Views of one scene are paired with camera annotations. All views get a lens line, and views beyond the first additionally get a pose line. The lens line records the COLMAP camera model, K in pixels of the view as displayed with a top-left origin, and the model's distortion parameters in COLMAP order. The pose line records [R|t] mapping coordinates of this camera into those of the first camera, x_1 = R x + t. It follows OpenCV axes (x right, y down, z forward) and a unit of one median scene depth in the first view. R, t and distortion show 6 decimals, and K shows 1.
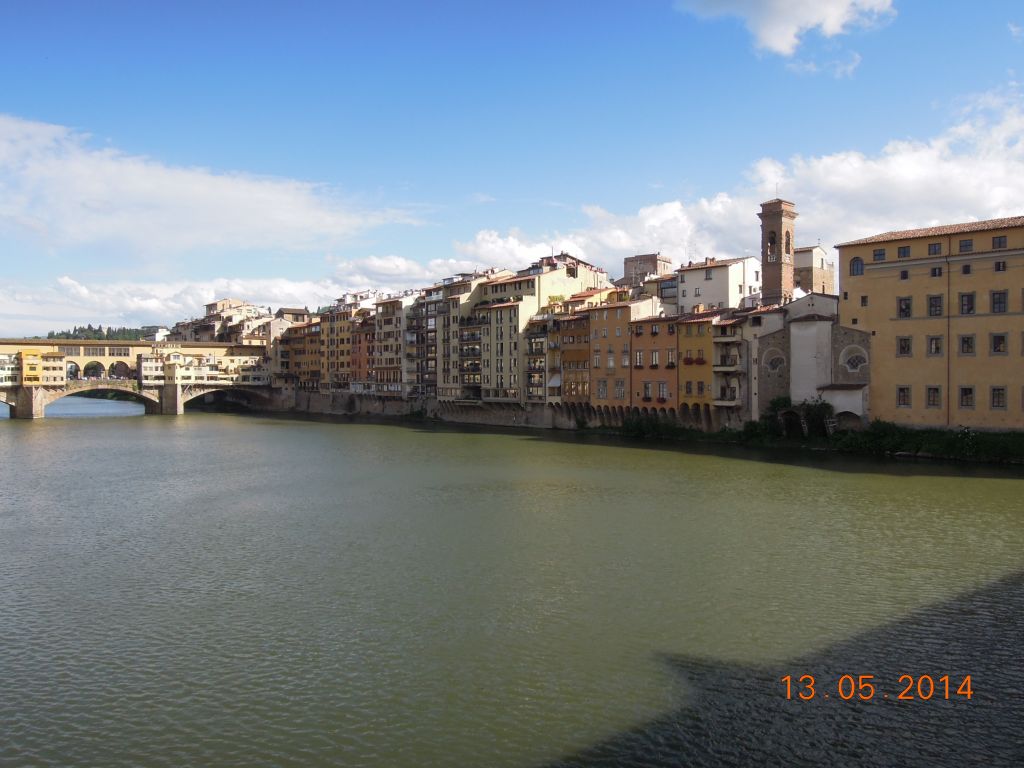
lens RADIAL K [[803.3, 0, 515.9], [0, 803.3, 382.7], [0, 0, 1]] dist [-0.047437, 0.009432]
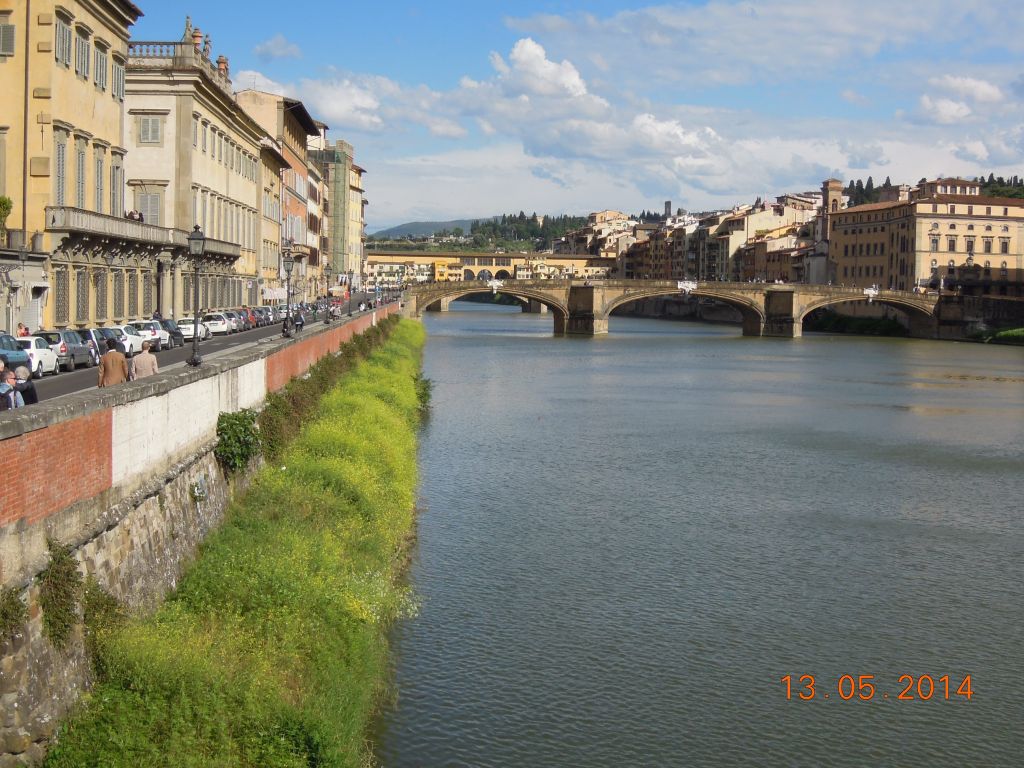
lens RADIAL K [[1455.0, 0, 494.0], [0, 1455.0, 317.6], [0, 0, 1]] dist [-0.023306, 0.000000]
pose [[0.865839, 0.030760, -0.499376, 0.736305], [-0.025923, 0.999526, 0.016622, 0.012181], [0.499651, -0.001447, 0.866226, -1.151603]]
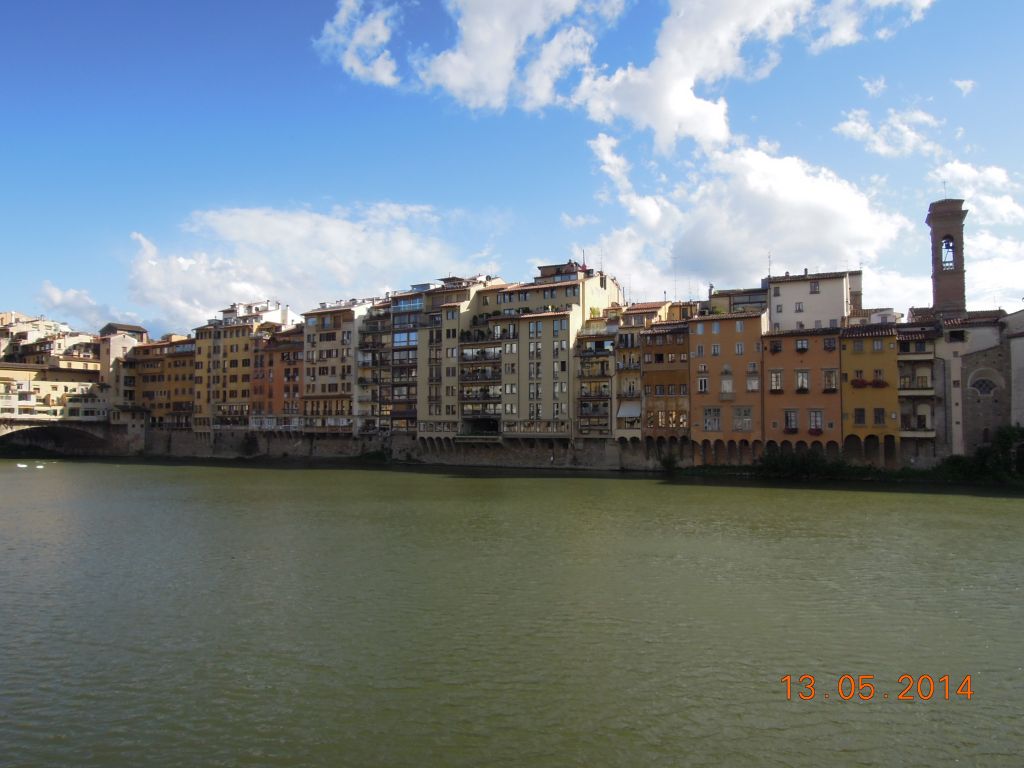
lens RADIAL K [[729.9, 0, 508.1], [0, 729.9, 386.5], [0, 0, 1]] dist [-0.027354, 0.005853]
pose [[0.934056, 0.017033, 0.356721, -0.239144], [0.002158, 0.998575, -0.053330, 0.009322], [-0.357121, 0.050583, 0.932688, 0.273122]]
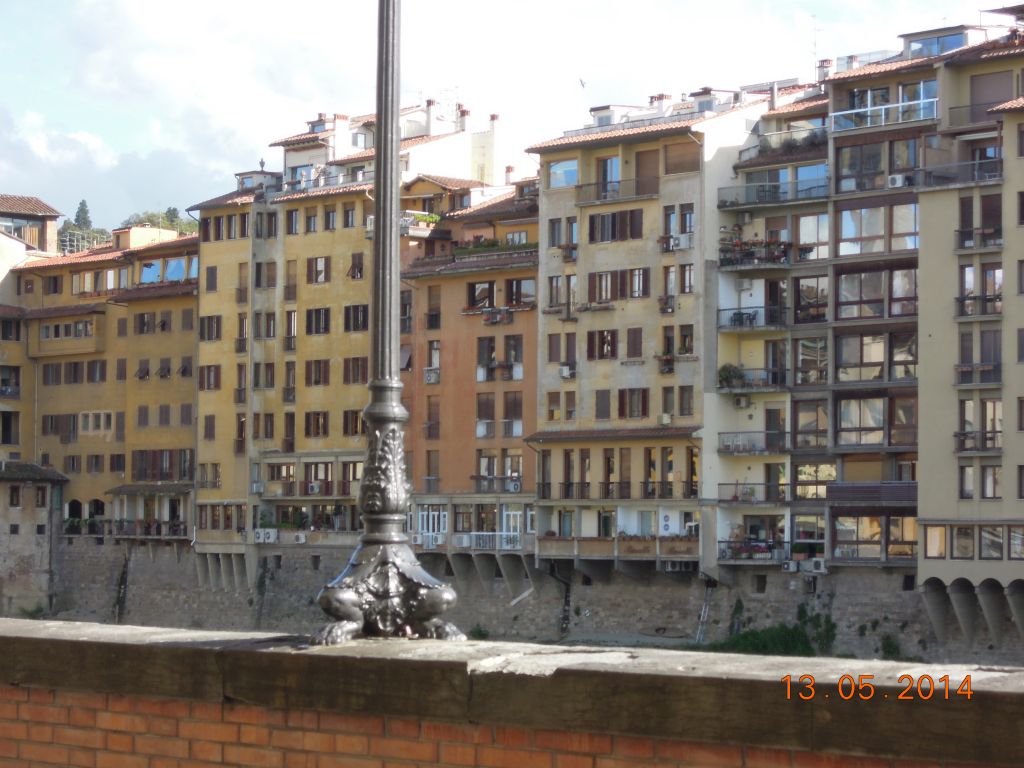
lens RADIAL K [[2839.6, 0, 508.9], [0, 2839.6, 383.3], [0, 0, 1]] dist [-0.095638, 0.000000]
pose [[0.998821, 0.012460, 0.046919, -0.218255], [-0.009895, 0.998464, -0.054515, 0.010384], [-0.047526, 0.053986, 0.997410, 0.211043]]
